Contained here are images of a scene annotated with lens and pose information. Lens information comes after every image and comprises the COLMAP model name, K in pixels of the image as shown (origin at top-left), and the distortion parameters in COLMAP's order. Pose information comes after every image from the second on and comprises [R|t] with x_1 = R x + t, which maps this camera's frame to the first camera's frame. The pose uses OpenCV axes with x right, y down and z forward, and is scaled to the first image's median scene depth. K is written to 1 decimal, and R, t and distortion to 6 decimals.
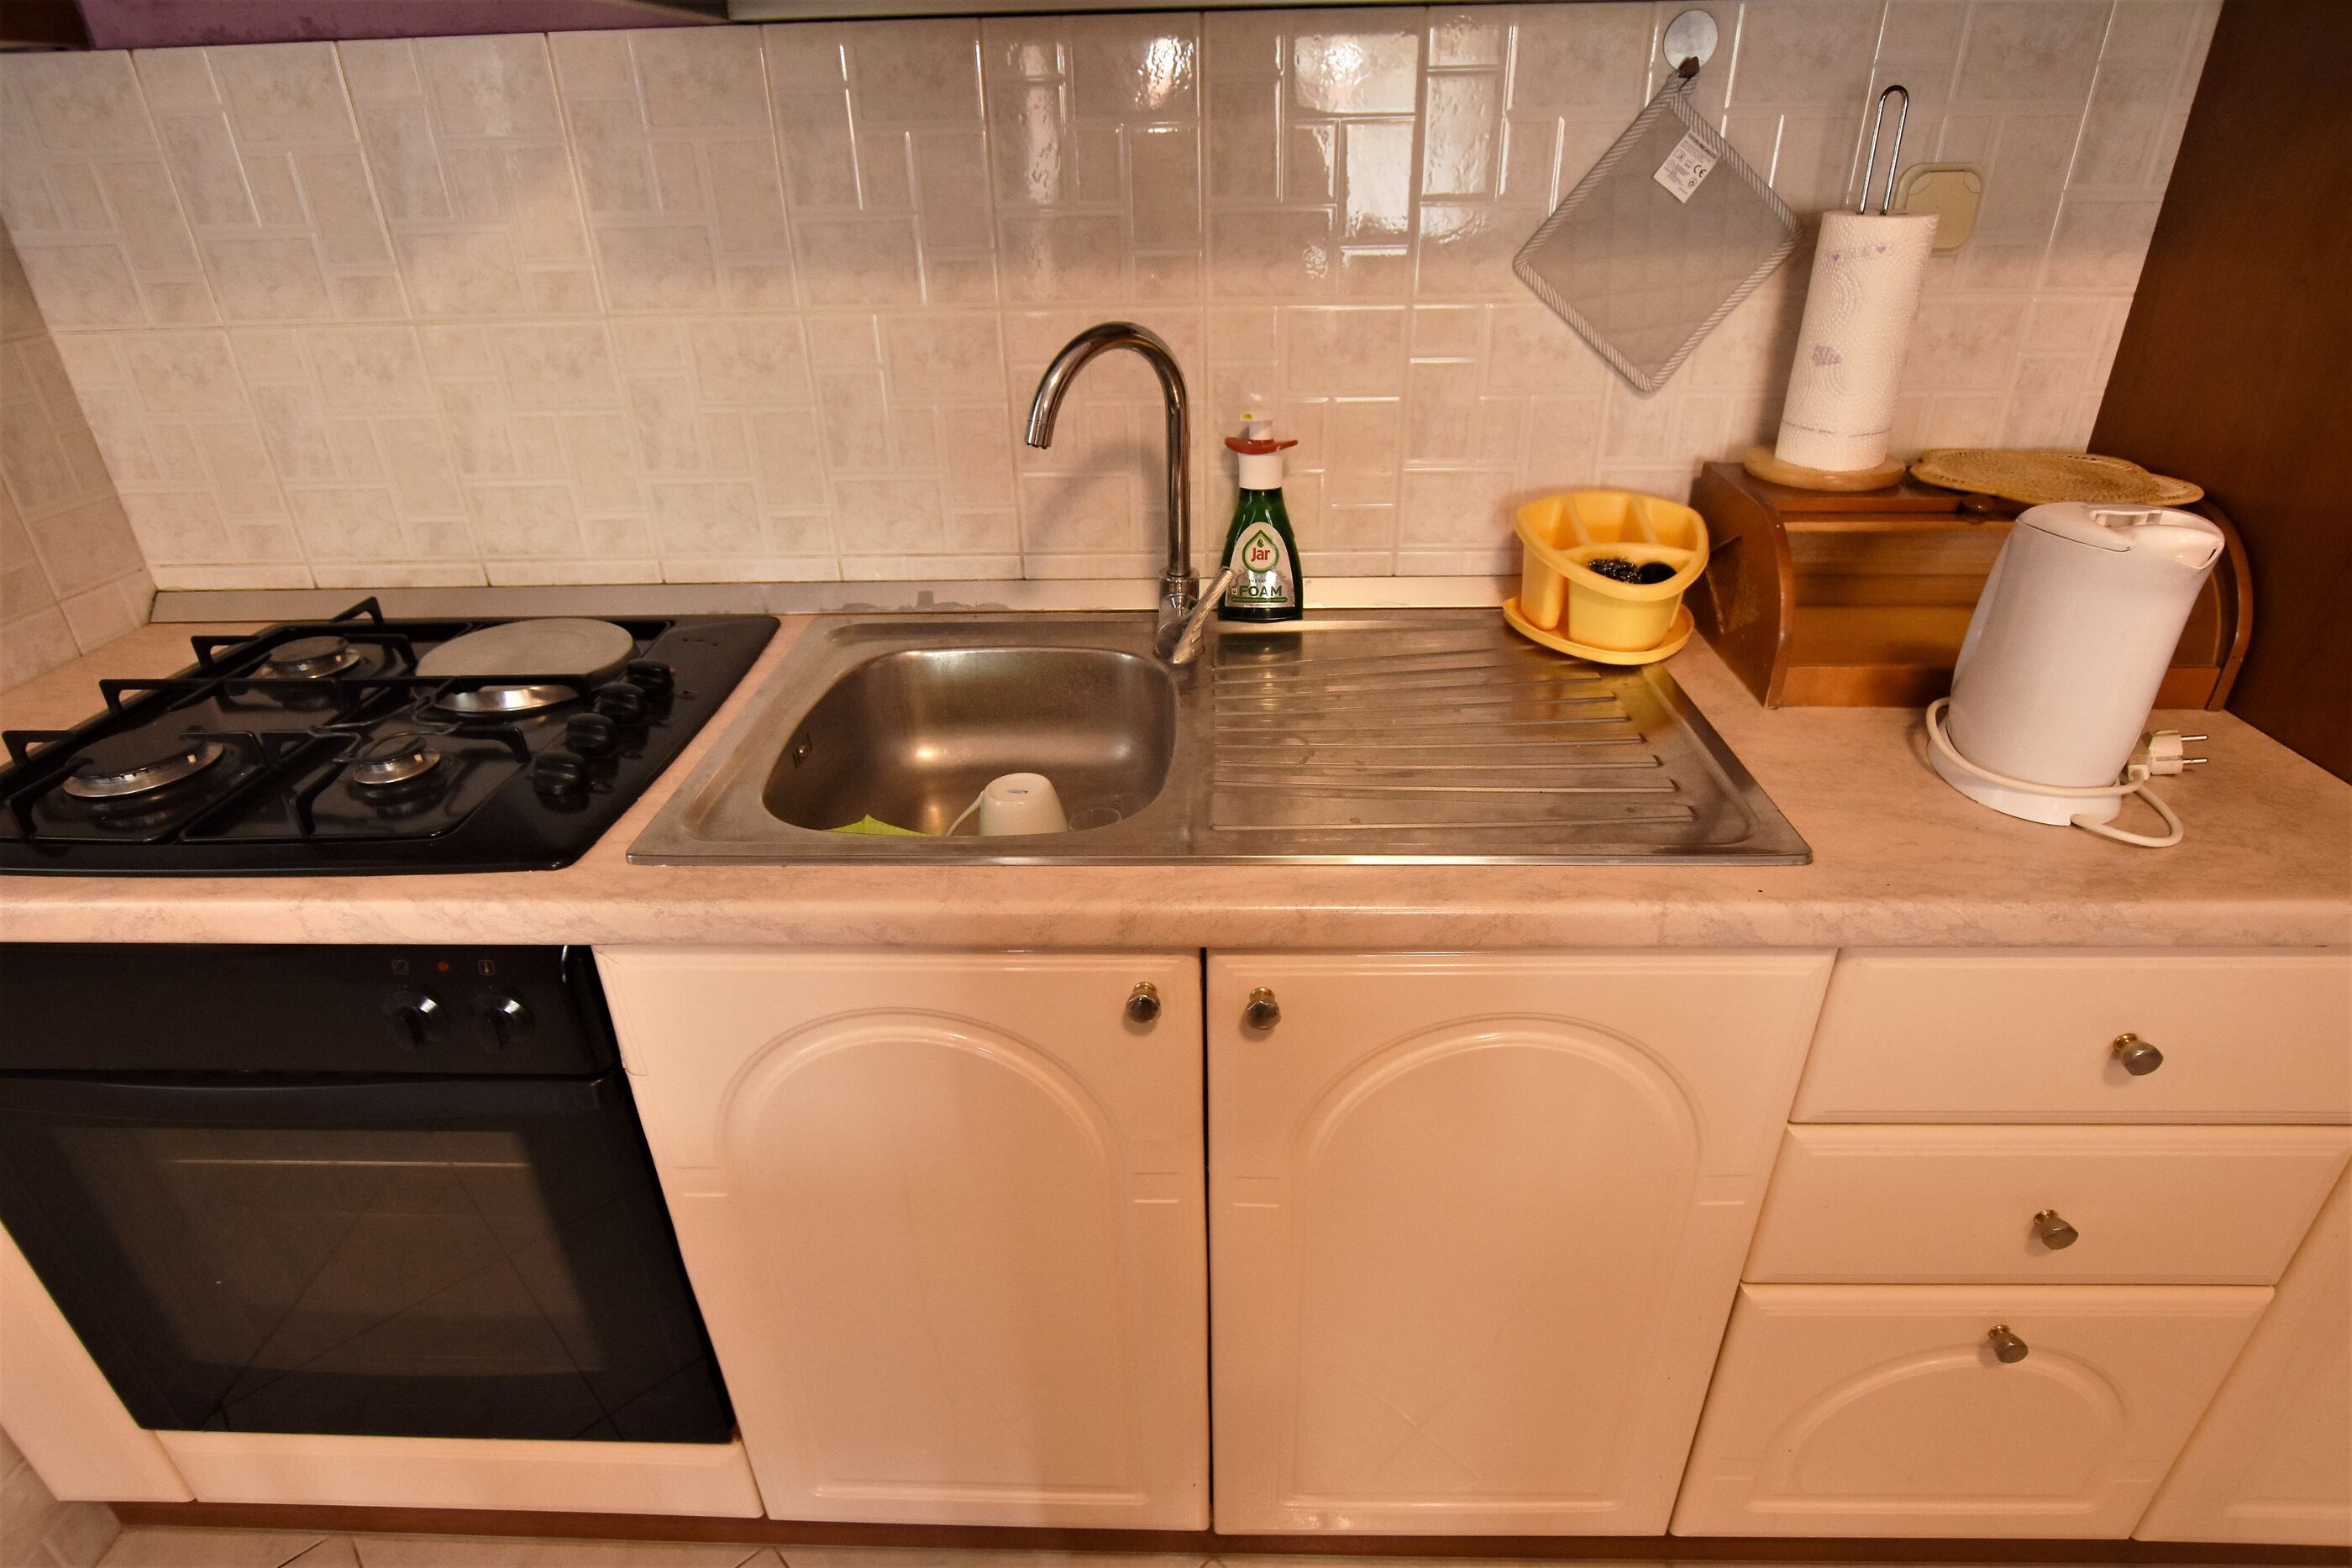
lens RADIAL K [[1218.7, 0, 1176.0], [0, 1218.7, 784.0], [0, 0, 1]] dist [-0.012823, -0.000218]
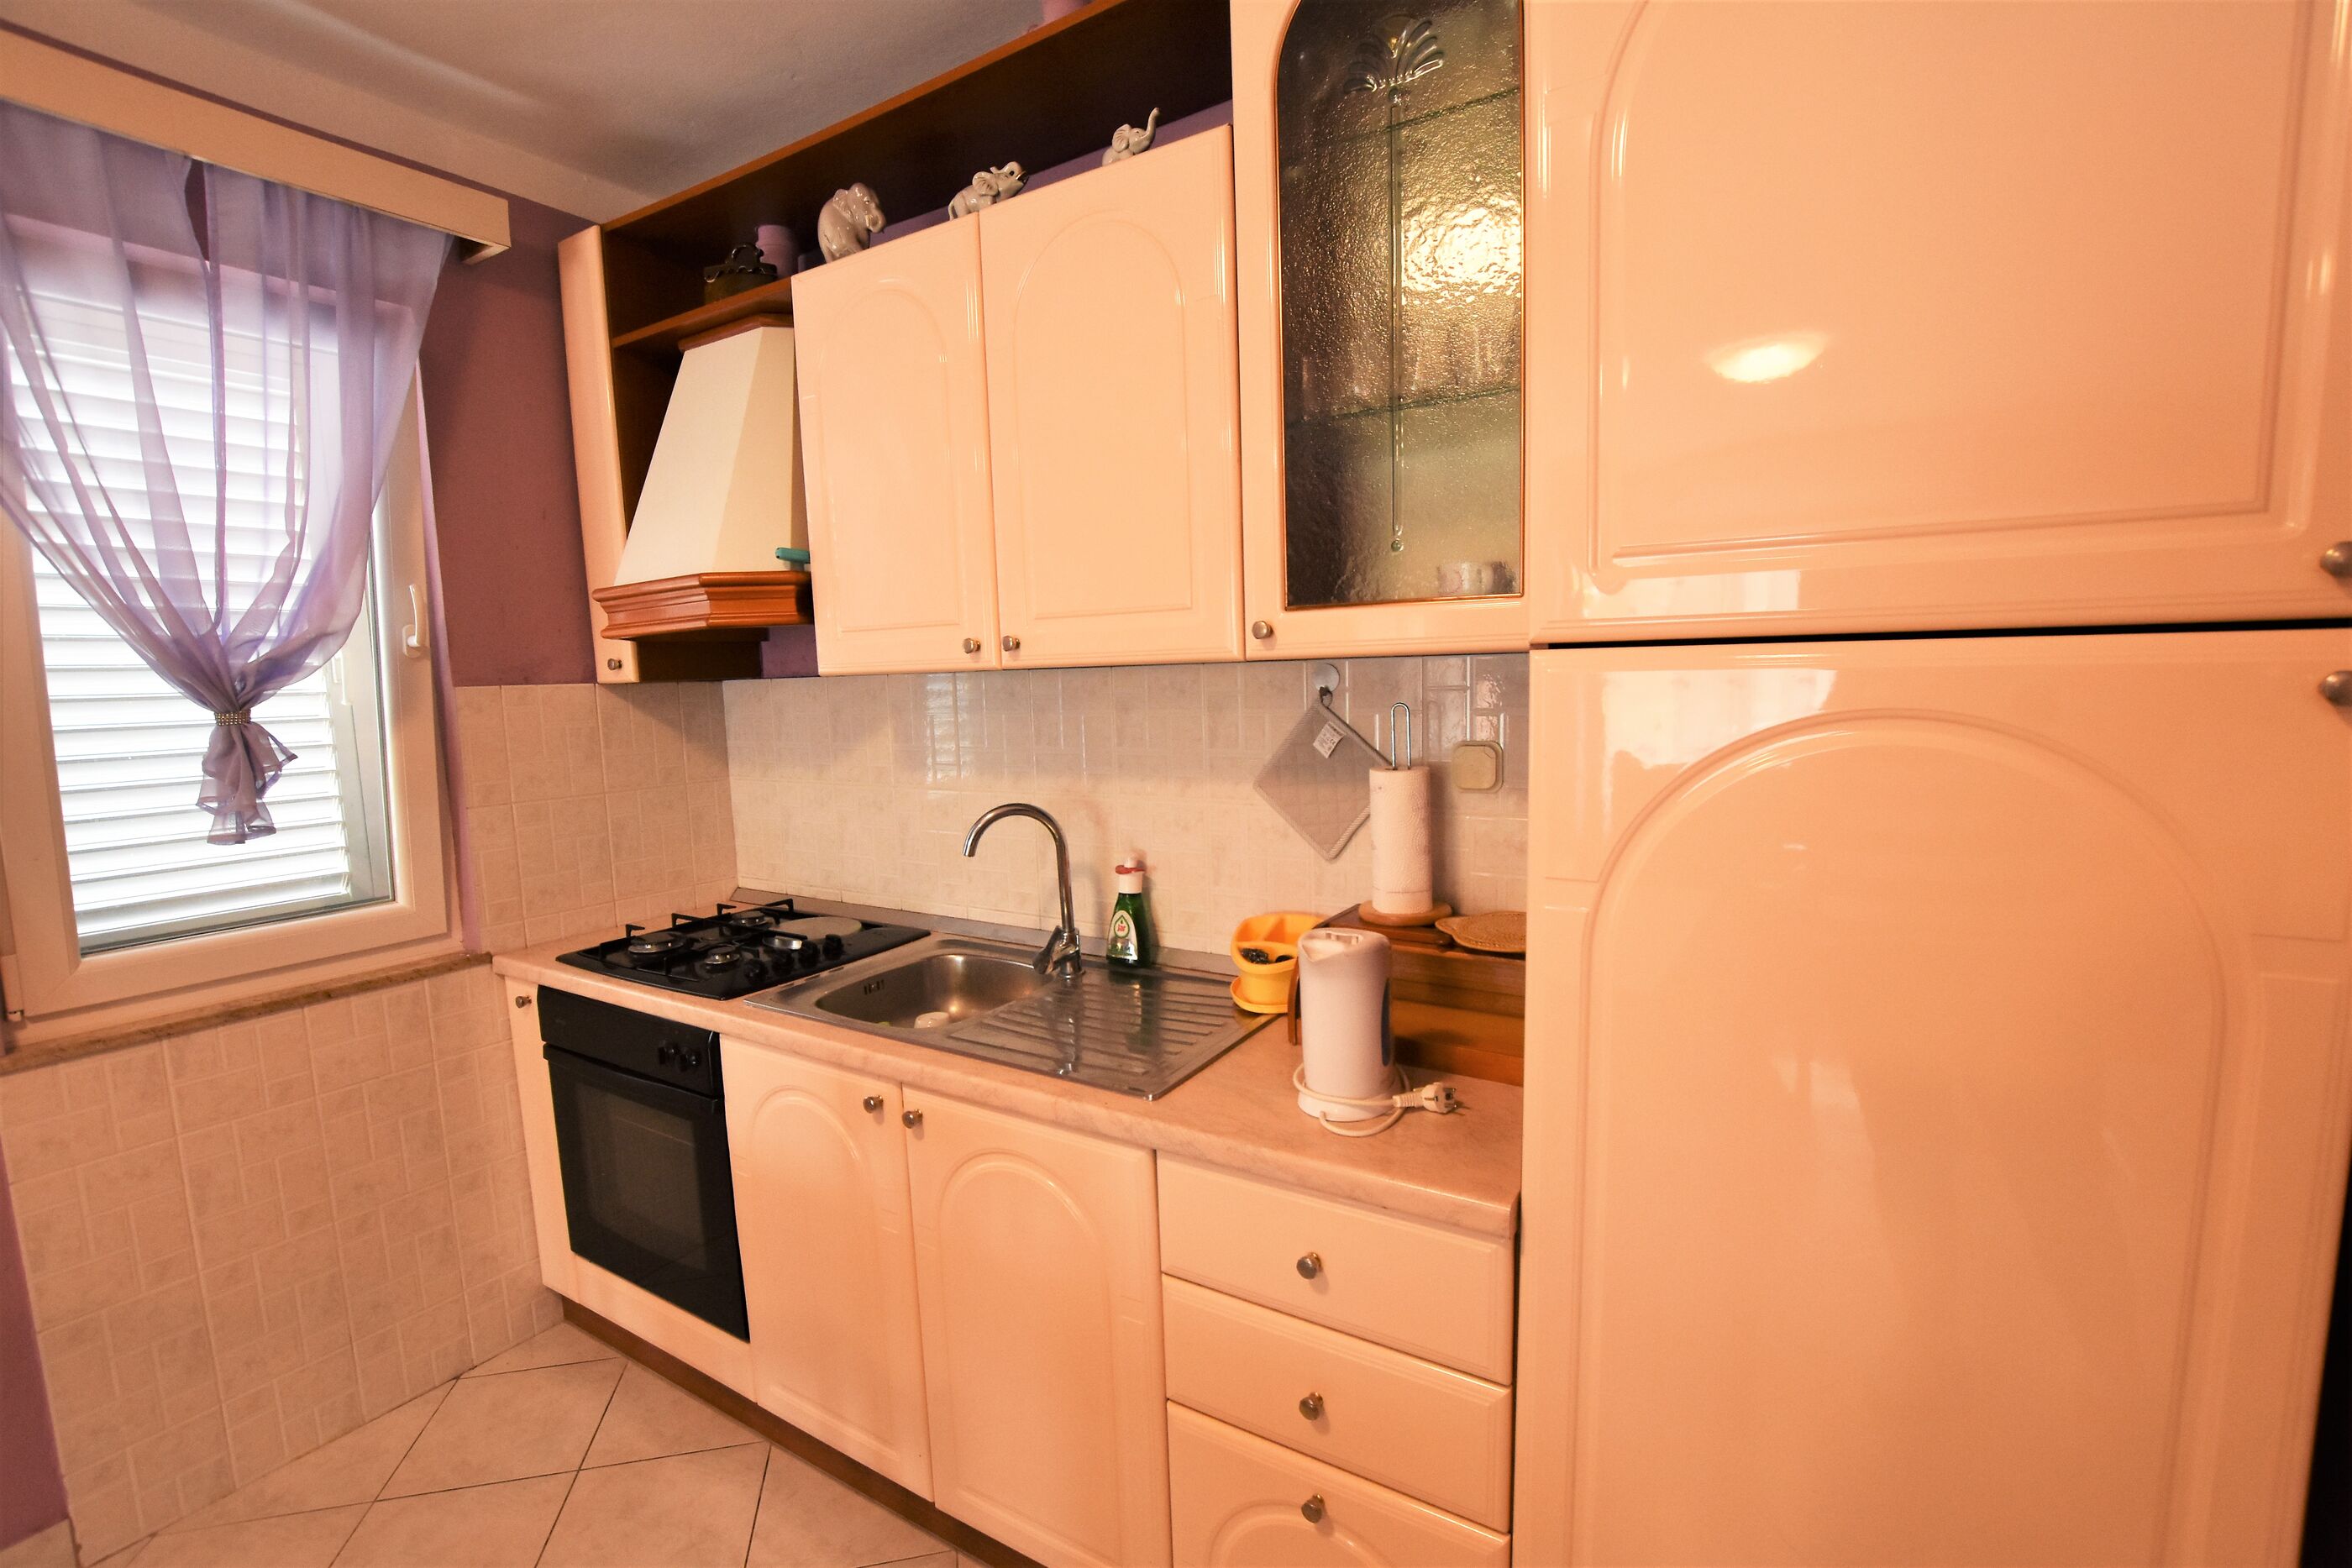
lens RADIAL K [[1040.8, 0, 1175.1], [0, 1040.8, 791.3], [0, 0, 1]] dist [-0.029040, 0.001150]
pose [[0.863026, 0.053448, -0.502323, 1.000862], [-0.226040, 0.930141, -0.289385, 0.058658], [0.451764, 0.363292, 0.814818, -0.330639]]
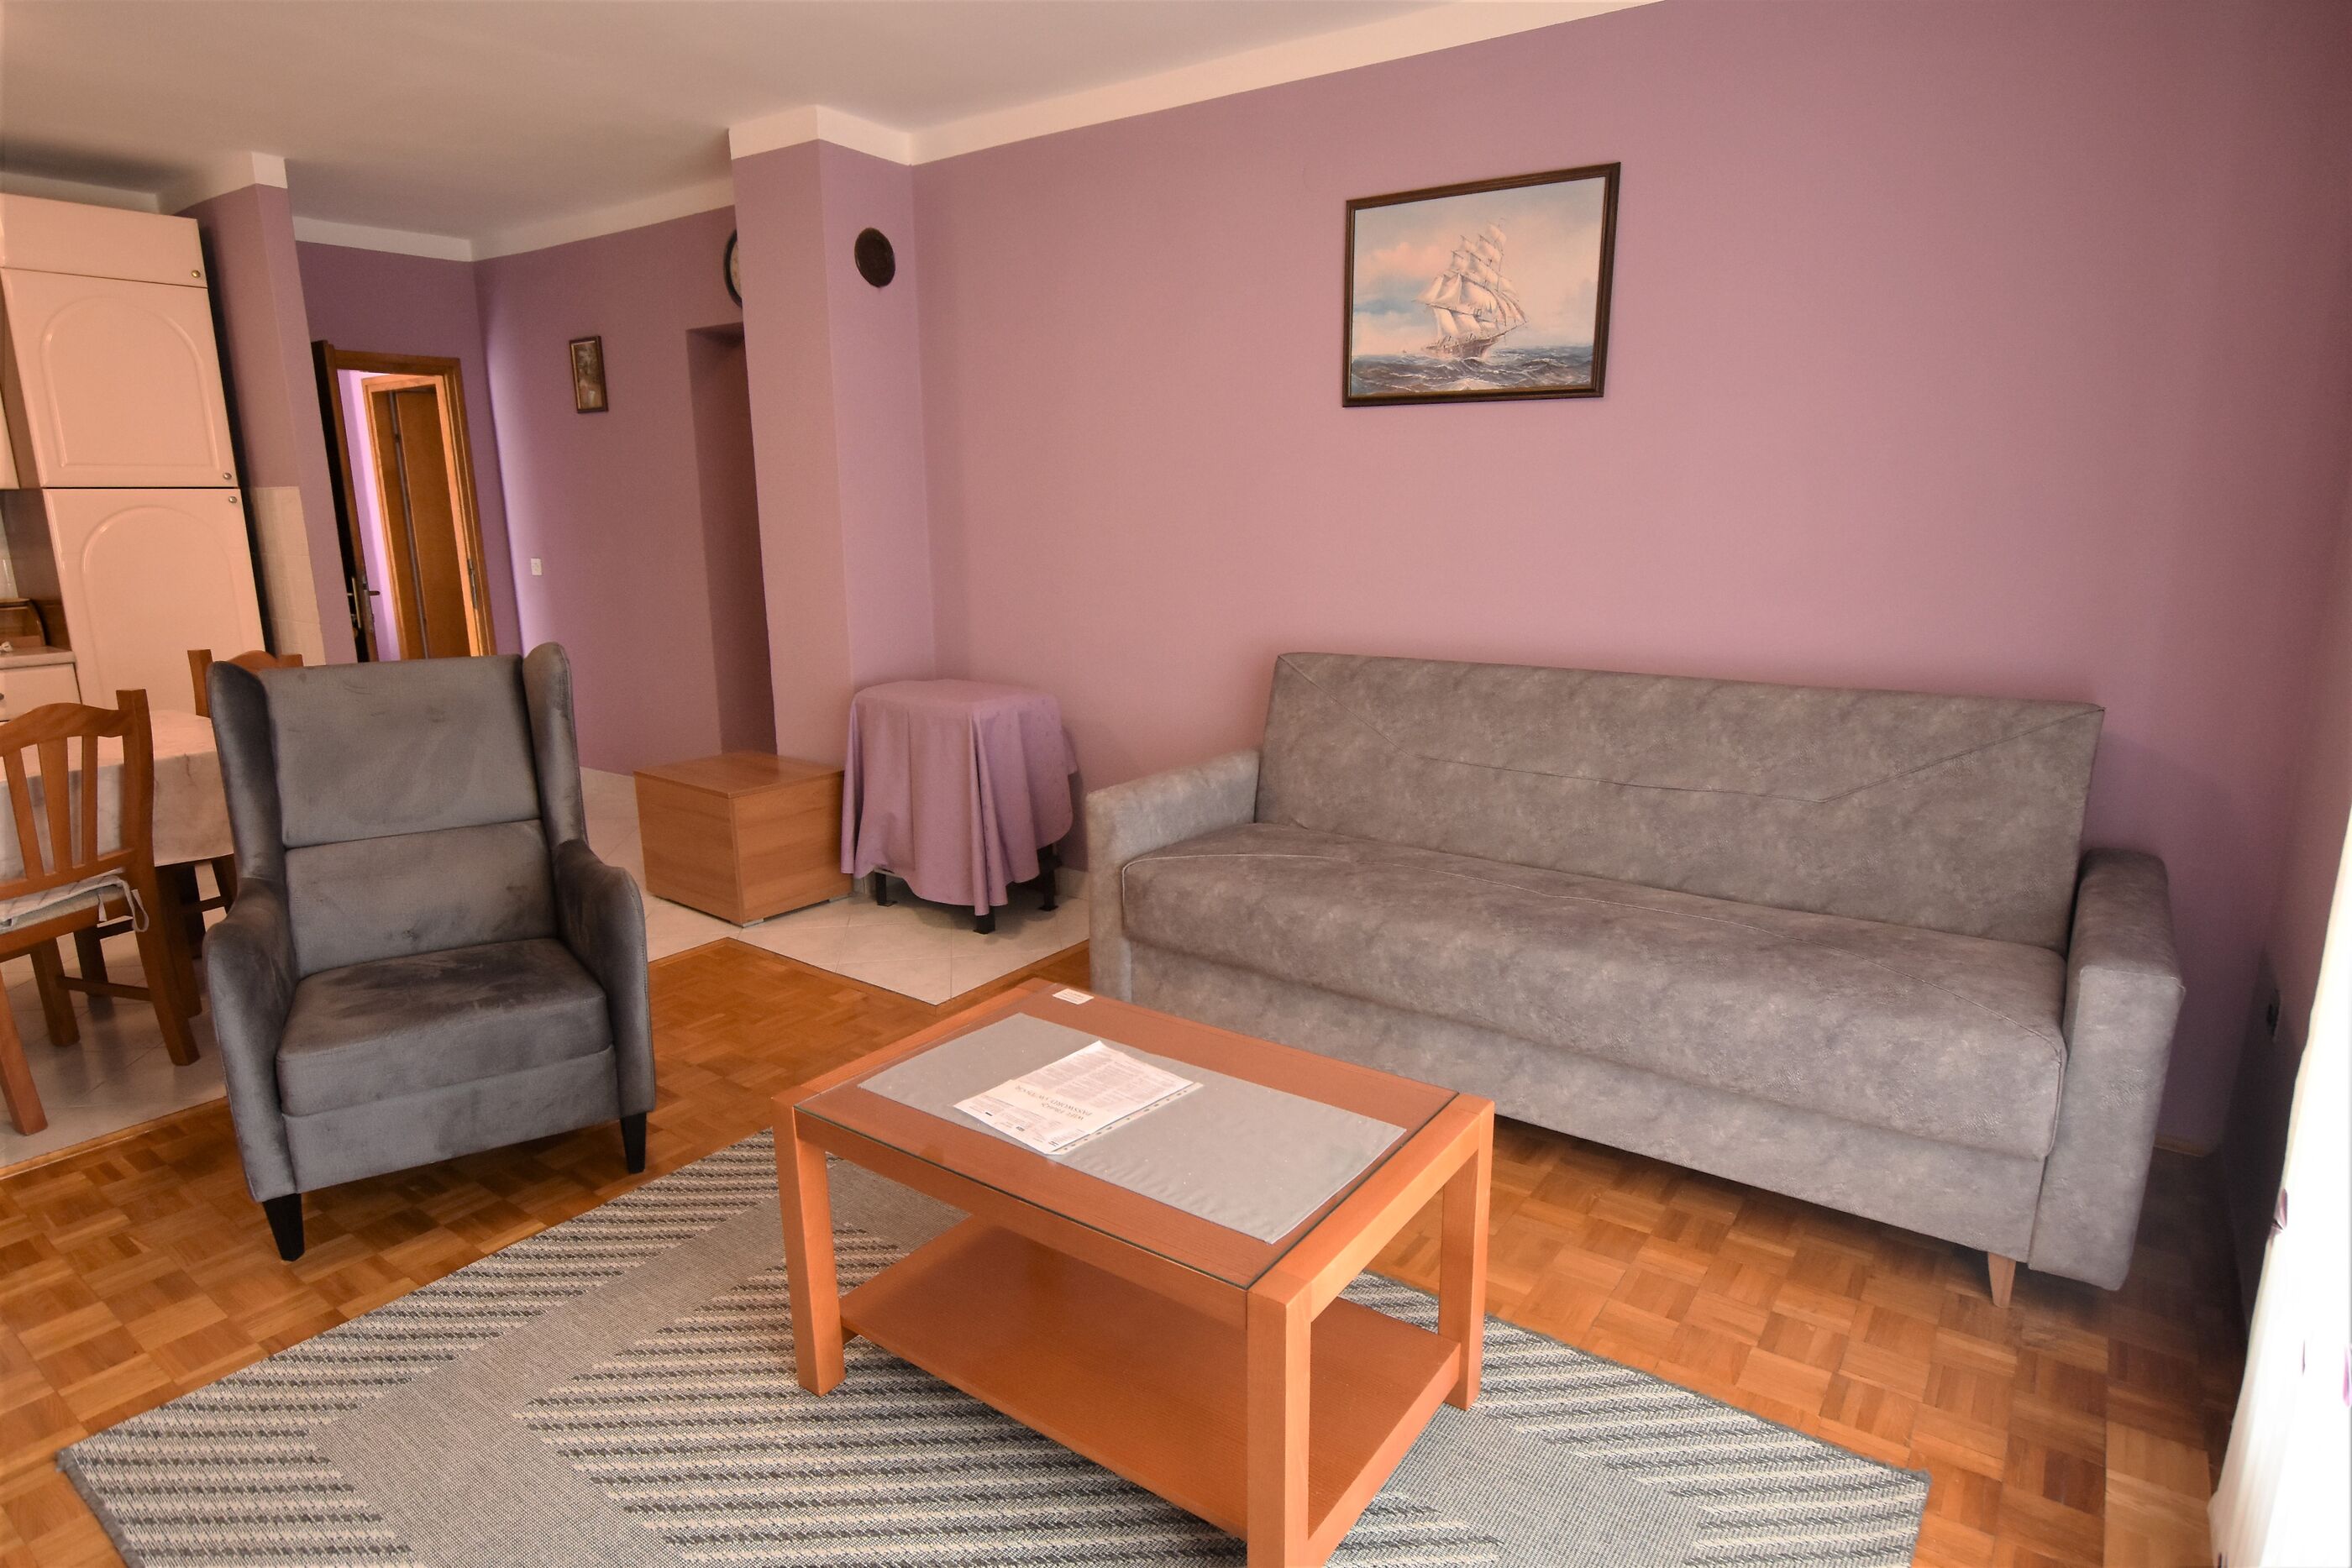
lens RADIAL K [[1256.1, 0, 1176.0], [0, 1256.1, 784.0], [0, 0, 1]] dist [-0.014918, -0.001113]
pose [[0.558486, -0.165691, 0.812798, -0.495181], [0.384311, 0.920027, -0.076516, 2.080903], [-0.735118, 0.355100, 0.577499, -3.948655]]
